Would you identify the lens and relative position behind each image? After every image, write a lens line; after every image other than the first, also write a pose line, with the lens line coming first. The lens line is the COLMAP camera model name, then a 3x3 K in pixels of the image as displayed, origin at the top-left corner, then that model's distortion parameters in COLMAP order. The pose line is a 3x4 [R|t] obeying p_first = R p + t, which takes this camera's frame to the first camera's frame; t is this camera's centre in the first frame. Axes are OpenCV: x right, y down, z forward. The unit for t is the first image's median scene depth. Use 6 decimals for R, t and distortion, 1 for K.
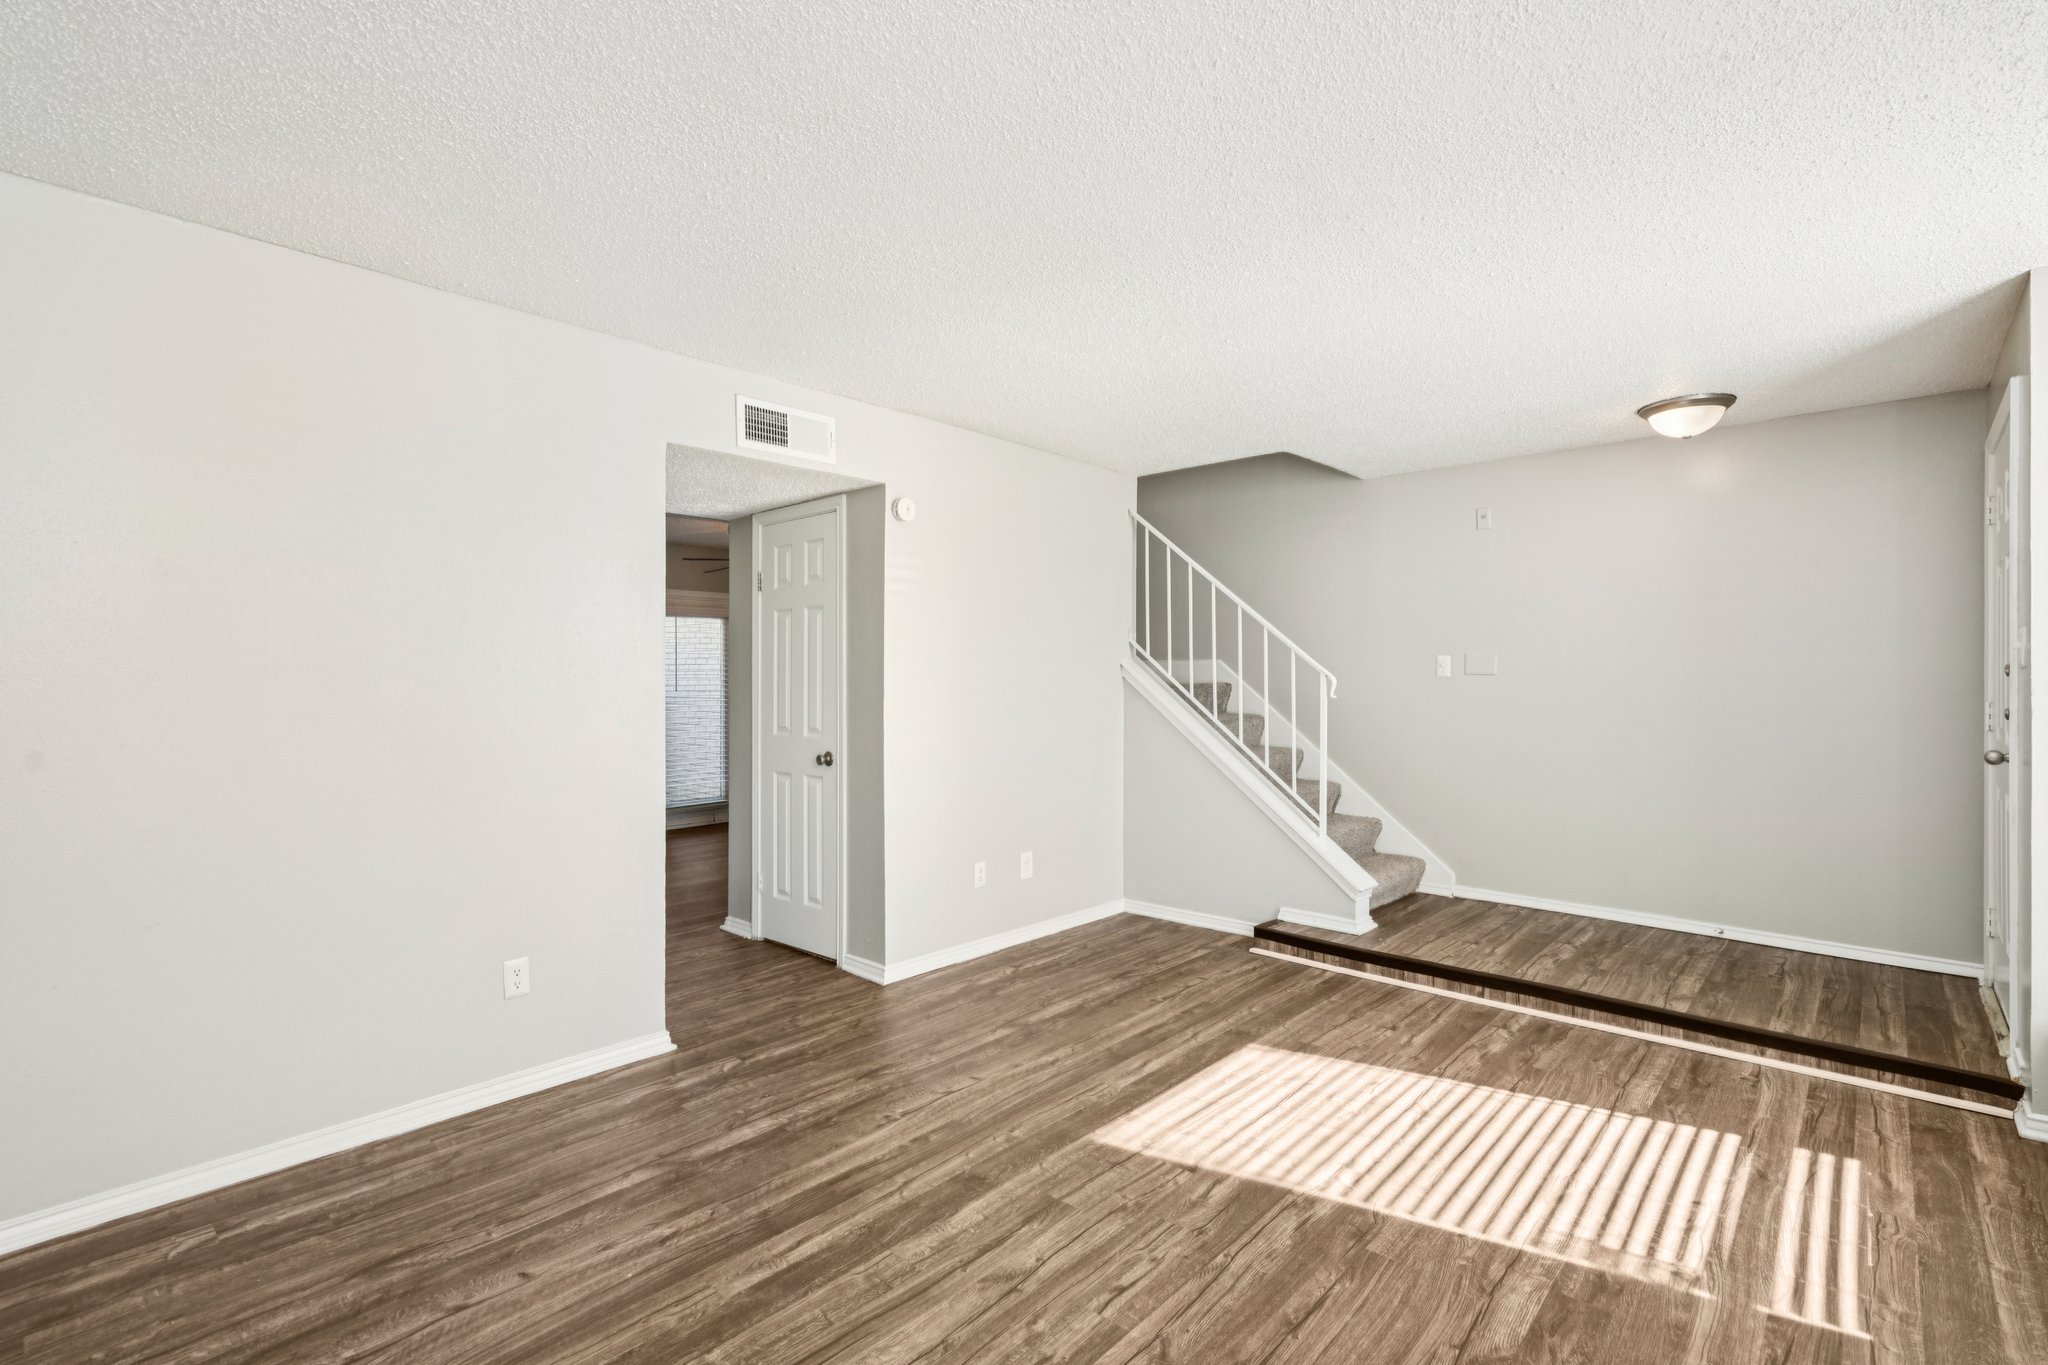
lens RADIAL K [[939.4, 0, 1013.5], [0, 939.4, 695.9], [0, 0, 1]] dist [0.000672, 0.000374]
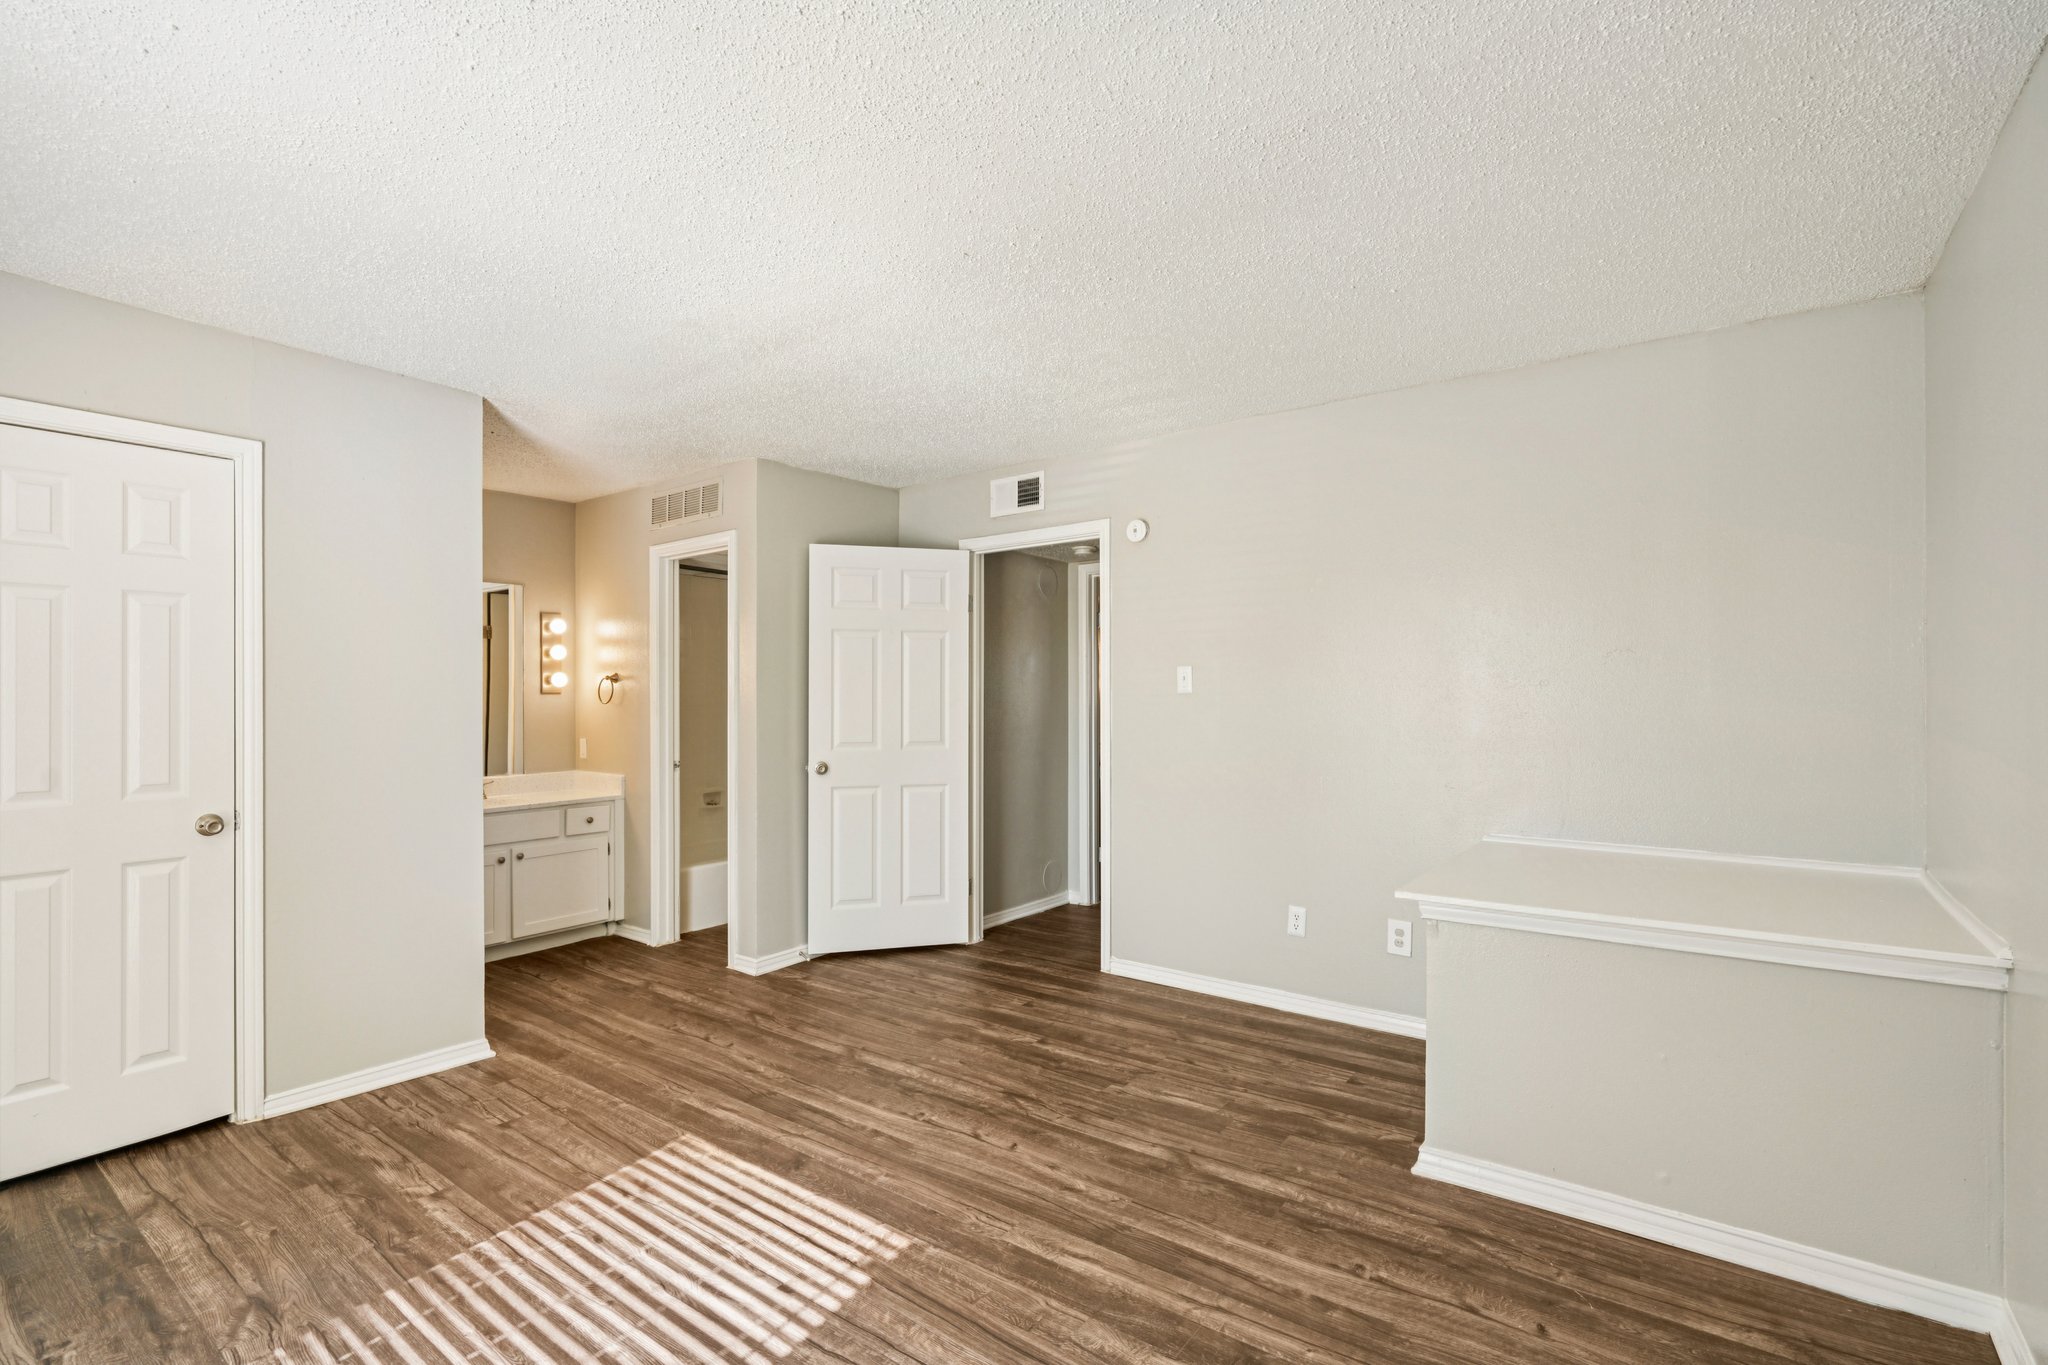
lens RADIAL K [[929.0, 0, 1019.6], [0, 929.0, 677.2], [0, 0, 1]] dist [-0.001543, -0.000589]
pose [[0.100320, -0.023993, -0.994666, 0.717850], [-0.002382, 0.999701, -0.024354, -0.018886], [0.994952, 0.004813, 0.100232, 0.763064]]
